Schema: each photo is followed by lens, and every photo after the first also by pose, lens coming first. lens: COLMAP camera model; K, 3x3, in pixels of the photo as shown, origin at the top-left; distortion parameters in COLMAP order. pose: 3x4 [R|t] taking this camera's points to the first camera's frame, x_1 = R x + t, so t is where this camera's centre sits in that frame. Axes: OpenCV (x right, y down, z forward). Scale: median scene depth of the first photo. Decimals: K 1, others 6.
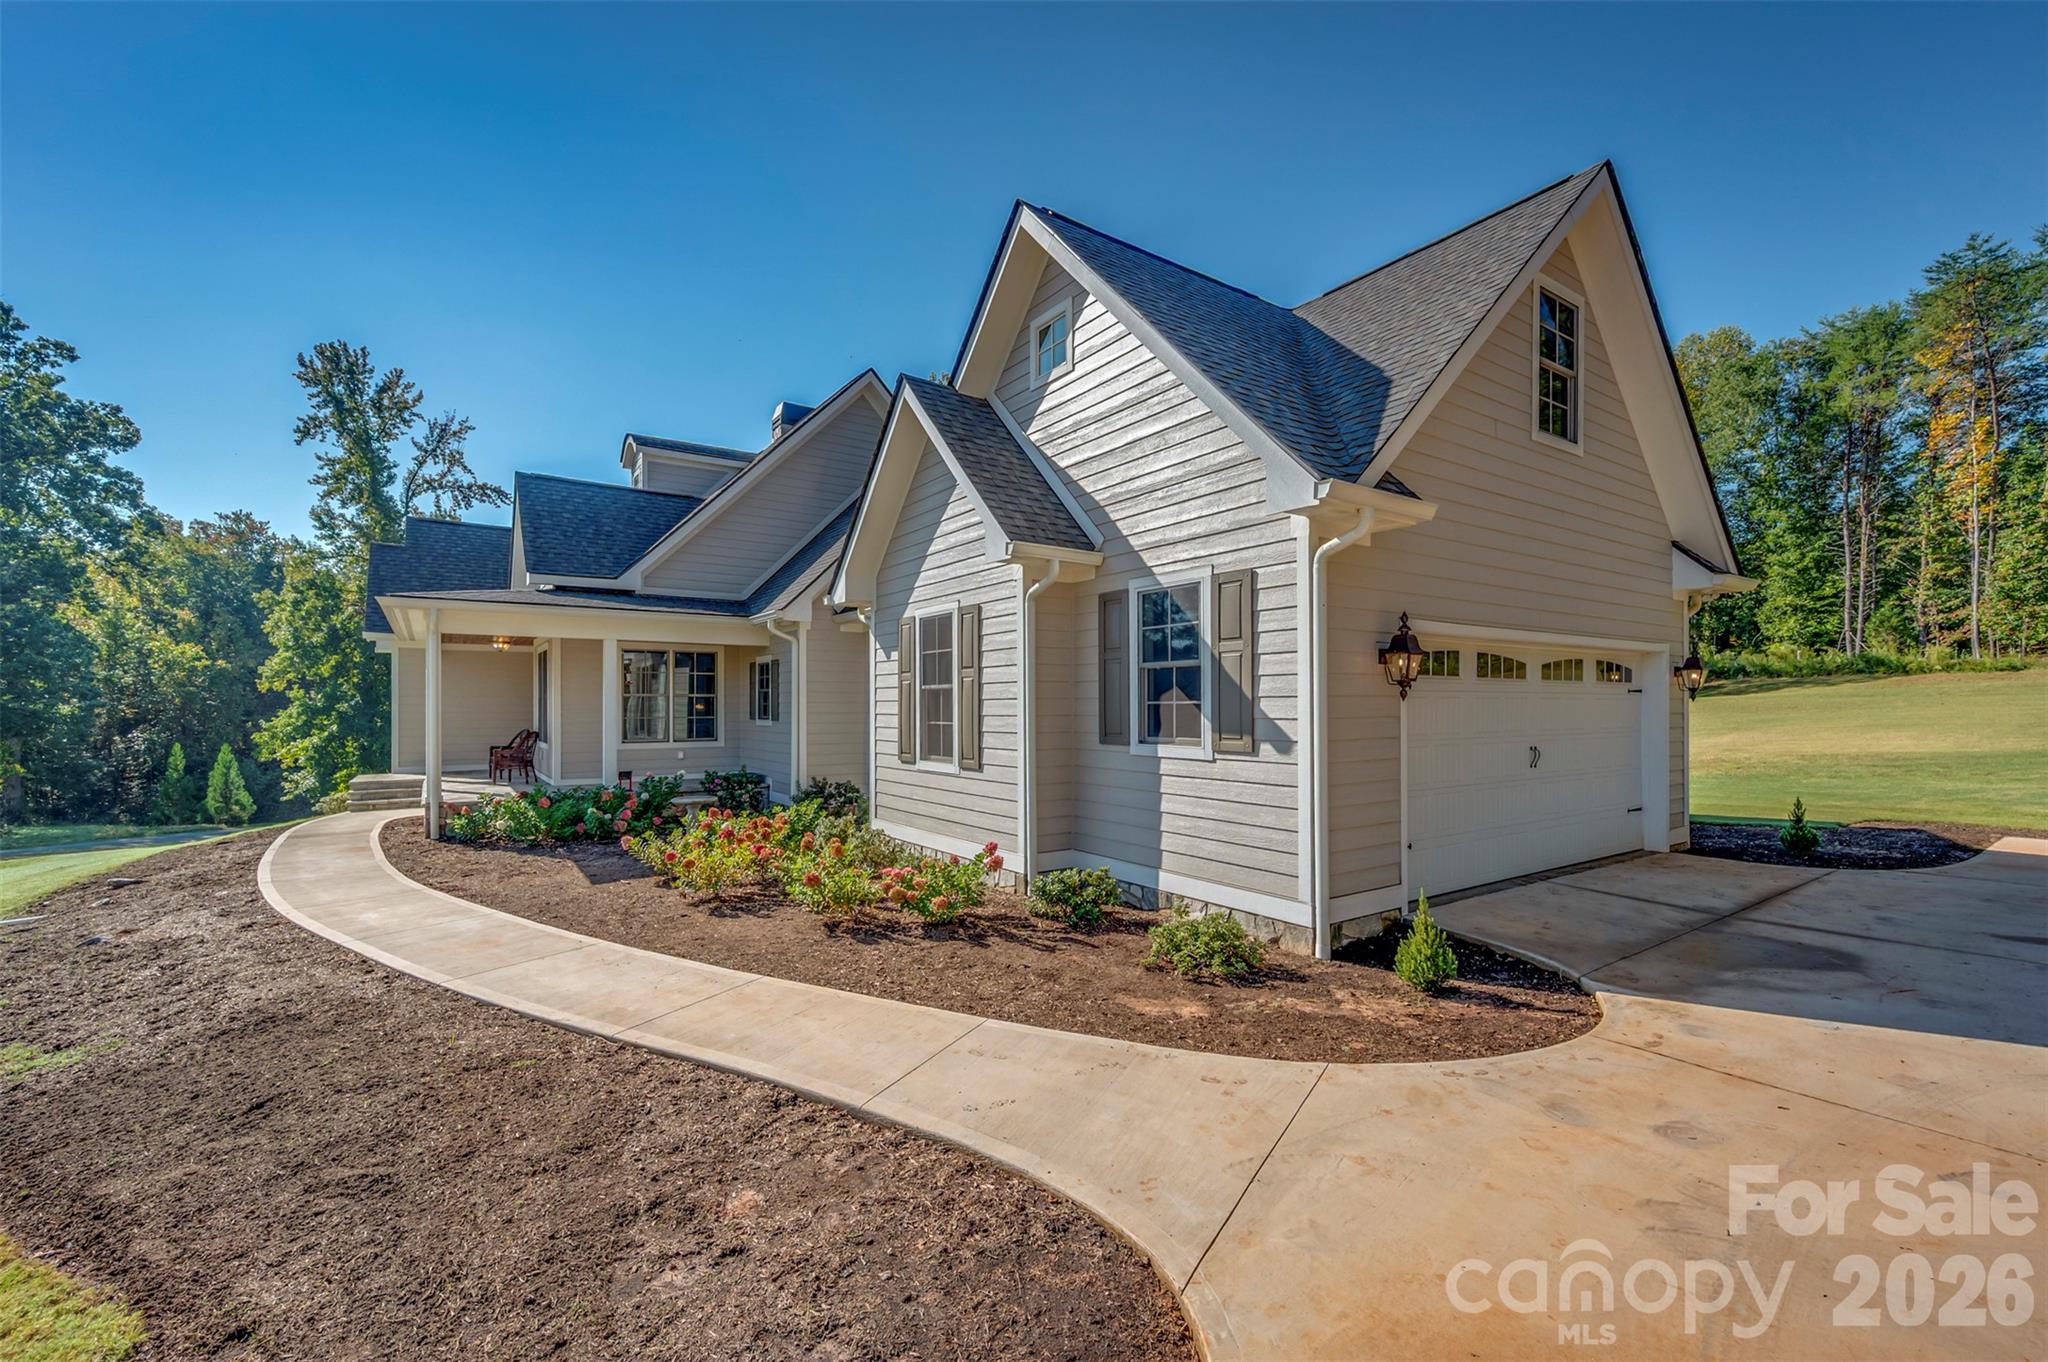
lens RADIAL K [[841.2, 0, 1024.2], [0, 841.2, 700.2], [0, 0, 1]] dist [0.015525, -0.000282]
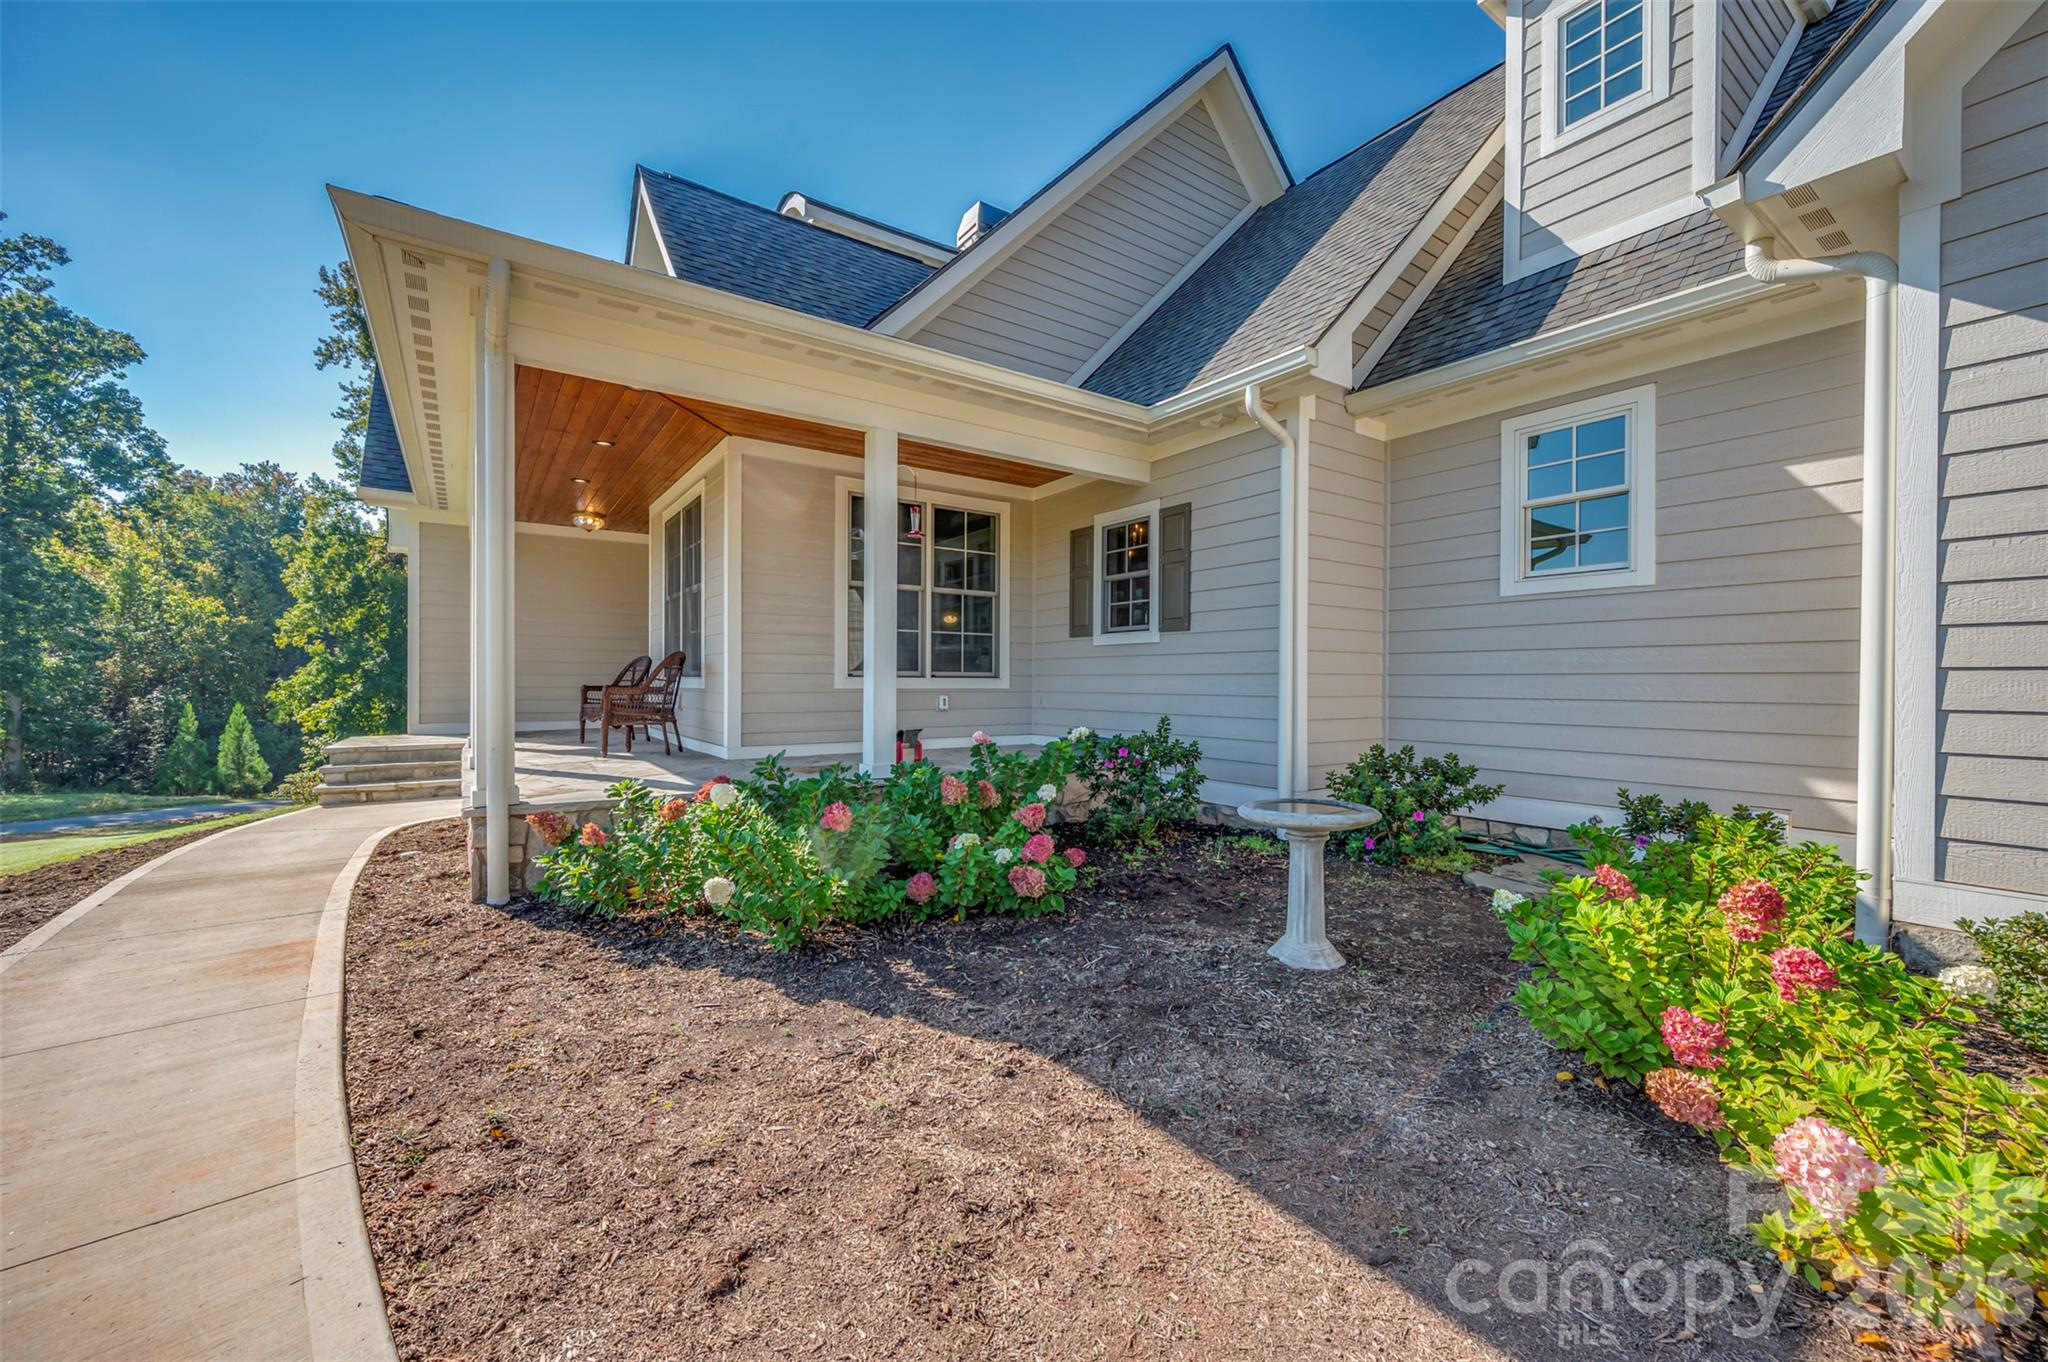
lens RADIAL K [[798.6, 0, 1024.0], [0, 798.6, 681.0], [0, 0, 1]] dist [0.001185, 0.000654]
pose [[0.999975, 0.006820, 0.001864, -0.108123], [-0.006834, 0.999948, 0.007557, 0.014320], [-0.001812, -0.007569, 0.999970, 0.150659]]
